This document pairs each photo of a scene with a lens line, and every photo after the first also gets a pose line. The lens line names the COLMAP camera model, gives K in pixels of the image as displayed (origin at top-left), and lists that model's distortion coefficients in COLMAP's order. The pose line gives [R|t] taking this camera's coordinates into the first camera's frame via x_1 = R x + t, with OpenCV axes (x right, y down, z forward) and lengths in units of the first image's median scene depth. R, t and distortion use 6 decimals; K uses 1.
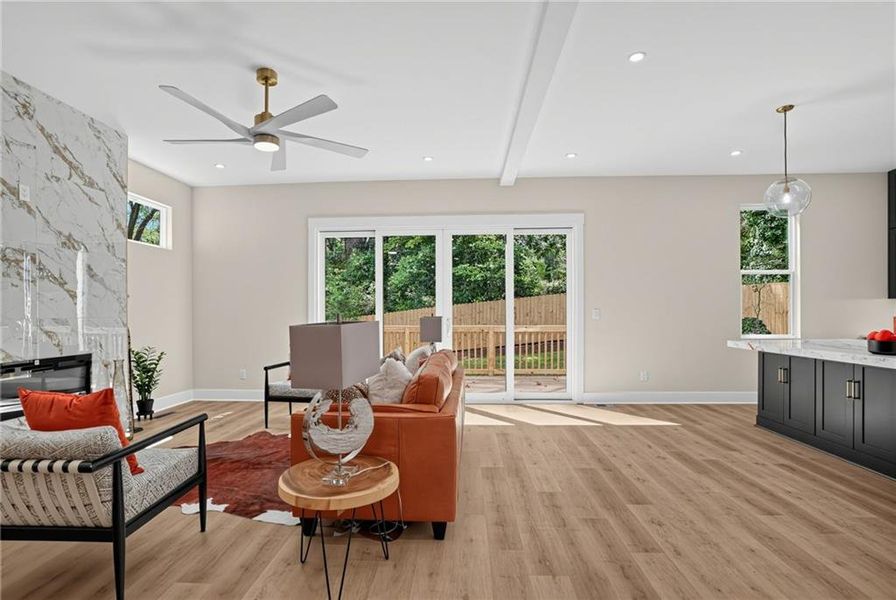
lens RADIAL K [[427.5, 0, 449.9], [0, 427.5, 316.5], [0, 0, 1]] dist [-0.001544, -0.000305]
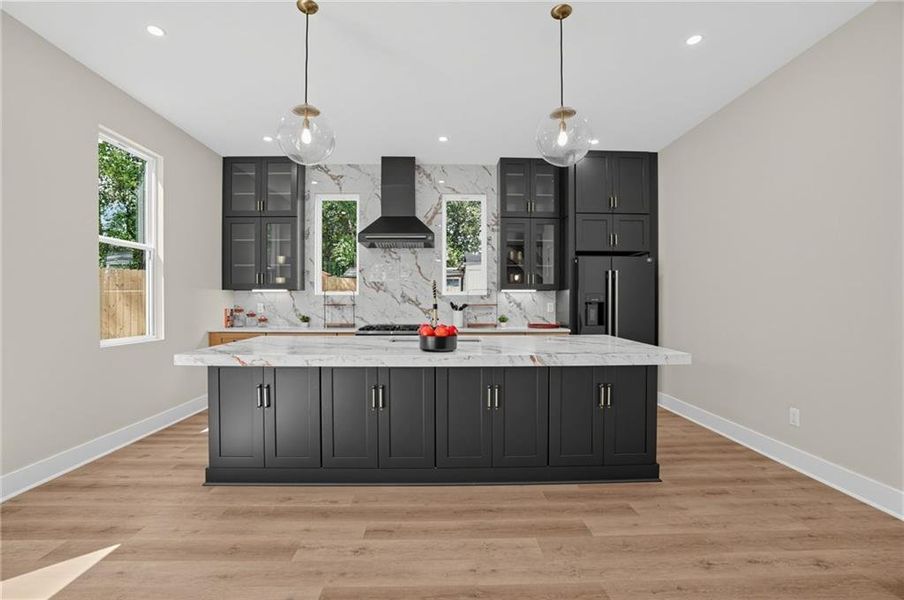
lens RADIAL K [[419.7, 0, 450.8], [0, 419.7, 305.9], [0, 0, 1]] dist [-0.040160, 0.000419]
pose [[-0.058079, -0.005189, 0.998298, 0.112030], [0.011444, 0.999917, 0.005863, -0.008490], [-0.998246, 0.011765, -0.058015, 0.807484]]
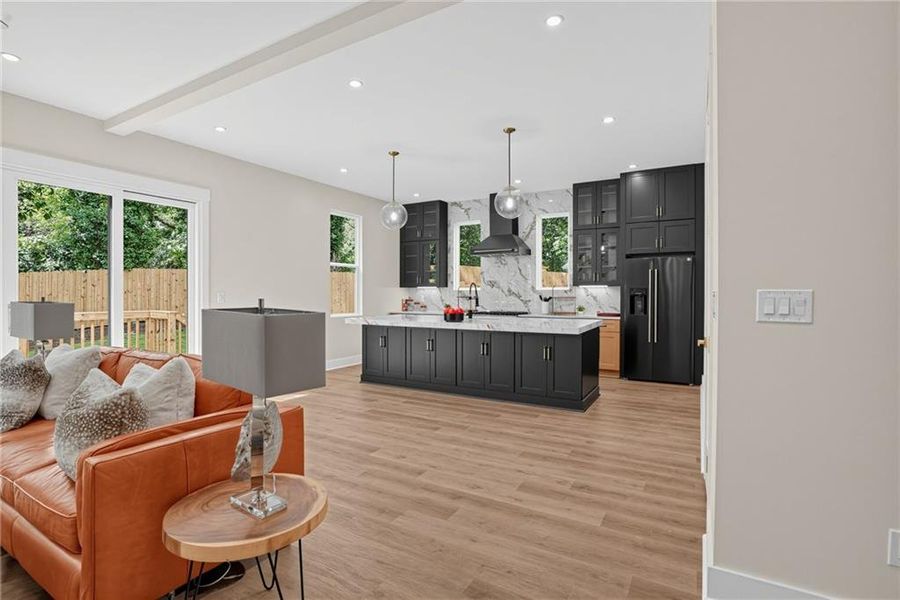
lens RADIAL K [[429.8, 0, 450.0], [0, 429.8, 300.0], [0, 0, 1]] dist [-0.059225, -0.000107]
pose [[0.470812, -0.005512, 0.882216, -0.379894], [0.006290, 0.999976, 0.002891, 0.000247], [-0.882211, 0.004188, 0.470836, 0.162143]]
